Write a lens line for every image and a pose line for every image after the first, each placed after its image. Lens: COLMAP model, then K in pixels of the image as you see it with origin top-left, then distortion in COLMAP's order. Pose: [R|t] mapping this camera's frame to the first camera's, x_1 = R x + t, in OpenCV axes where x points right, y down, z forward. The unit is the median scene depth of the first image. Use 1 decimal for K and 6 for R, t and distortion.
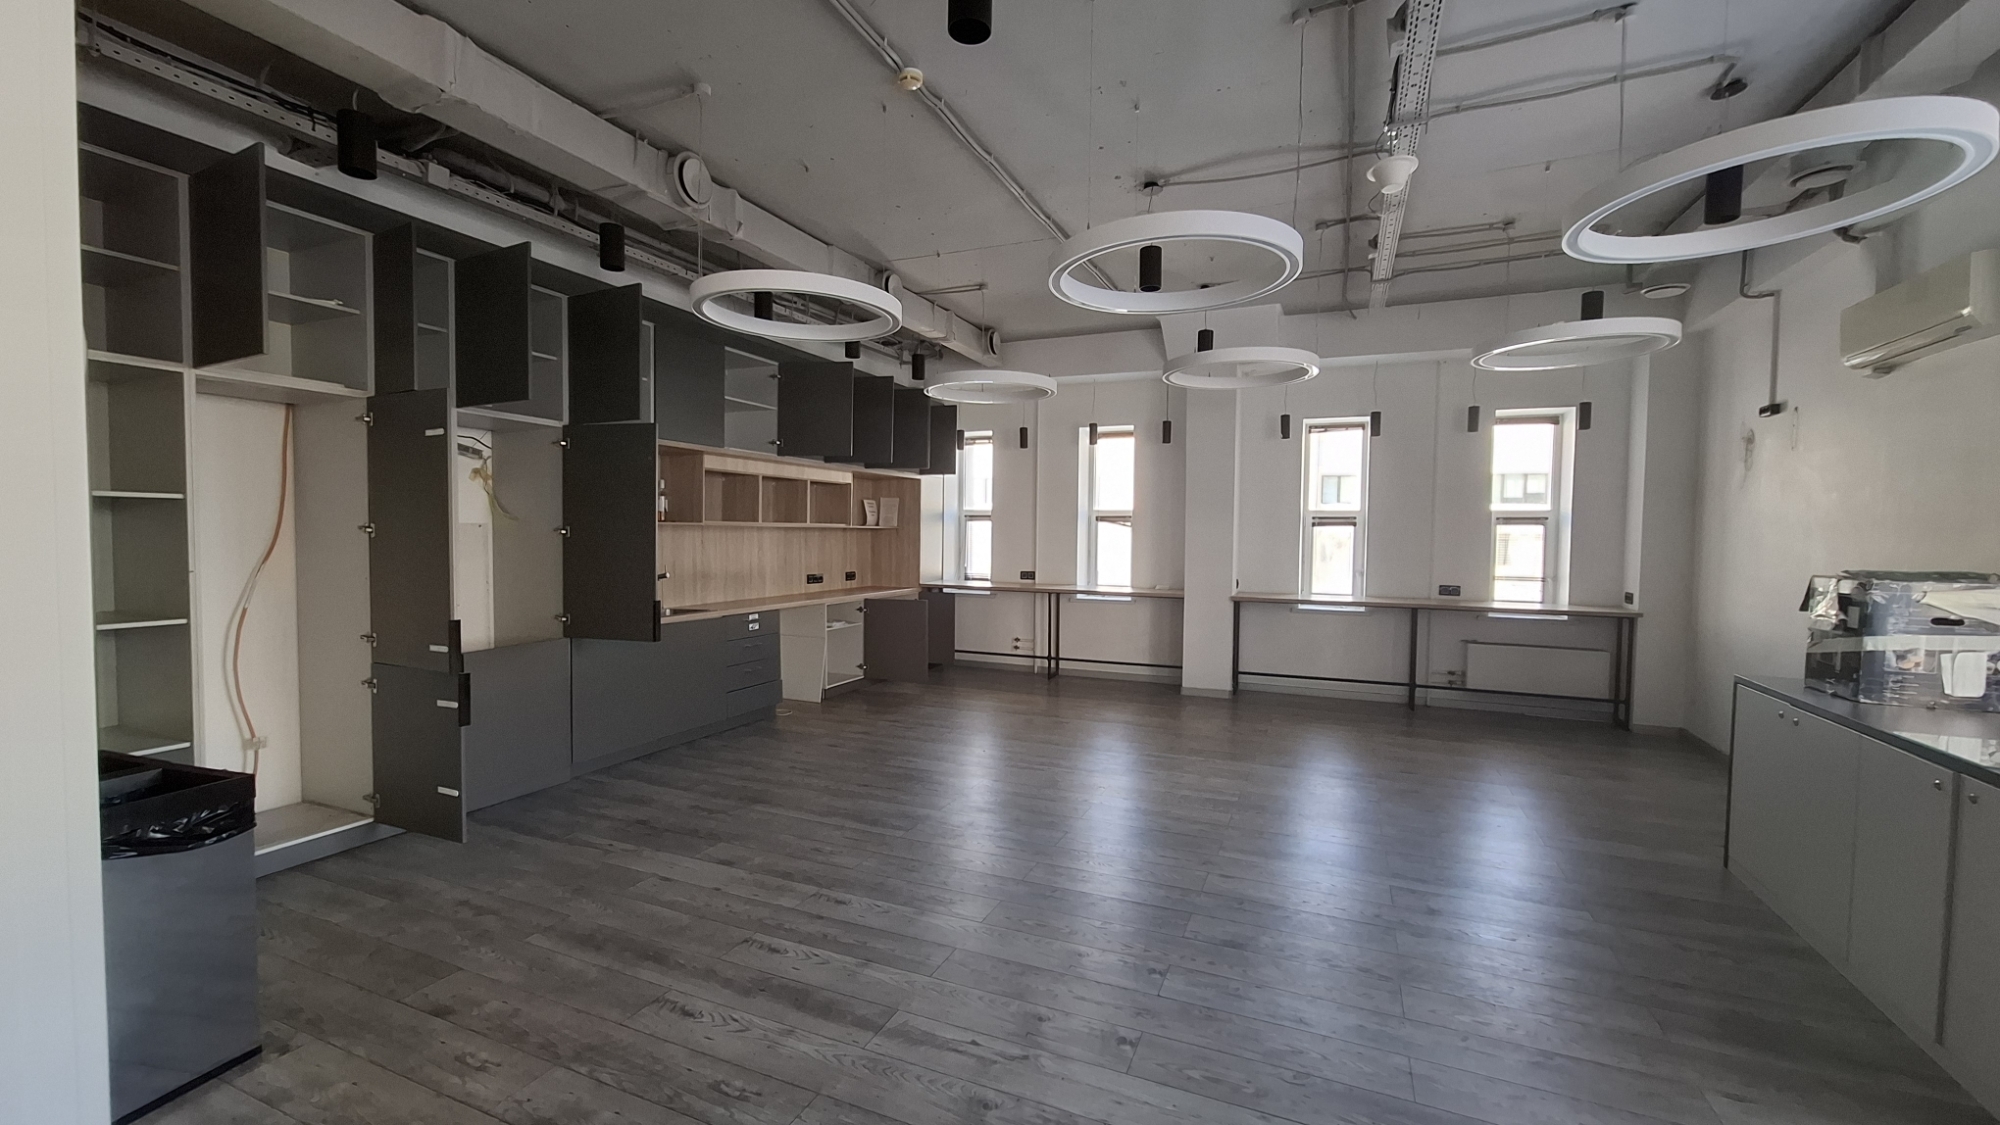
lens RADIAL K [[786.3, 0, 1000.0], [0, 786.3, 562.5], [0, 0, 1]] dist [-0.000356, 0.000096]
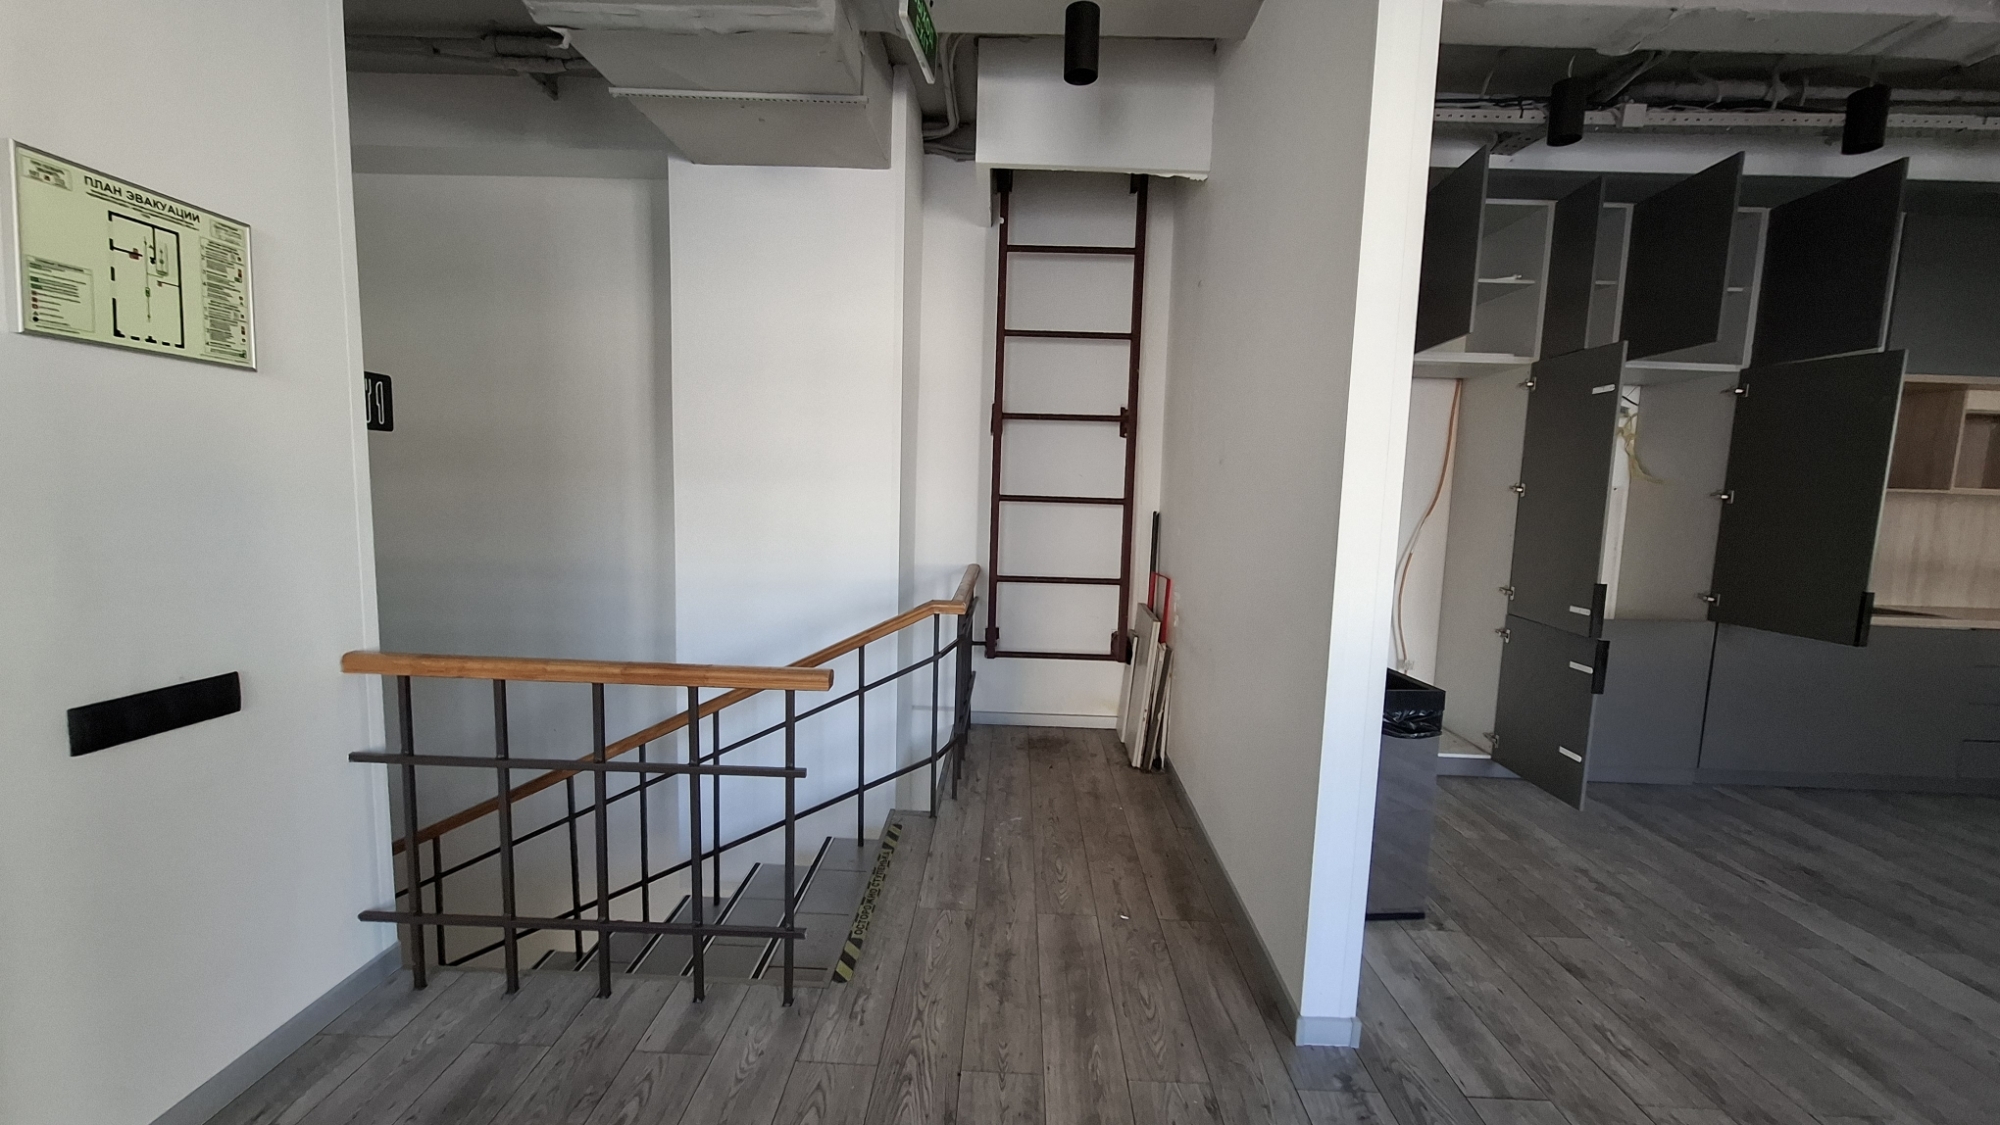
lens RADIAL K [[779.7, 0, 1000.0], [0, 779.7, 562.5], [0, 0, 1]] dist [-0.000021, -0.000098]
pose [[0.384902, 0.098335, -0.917704, -0.095112], [-0.063247, 0.994781, 0.080068, 0.016035], [0.920788, 0.027223, 0.389113, -0.052283]]
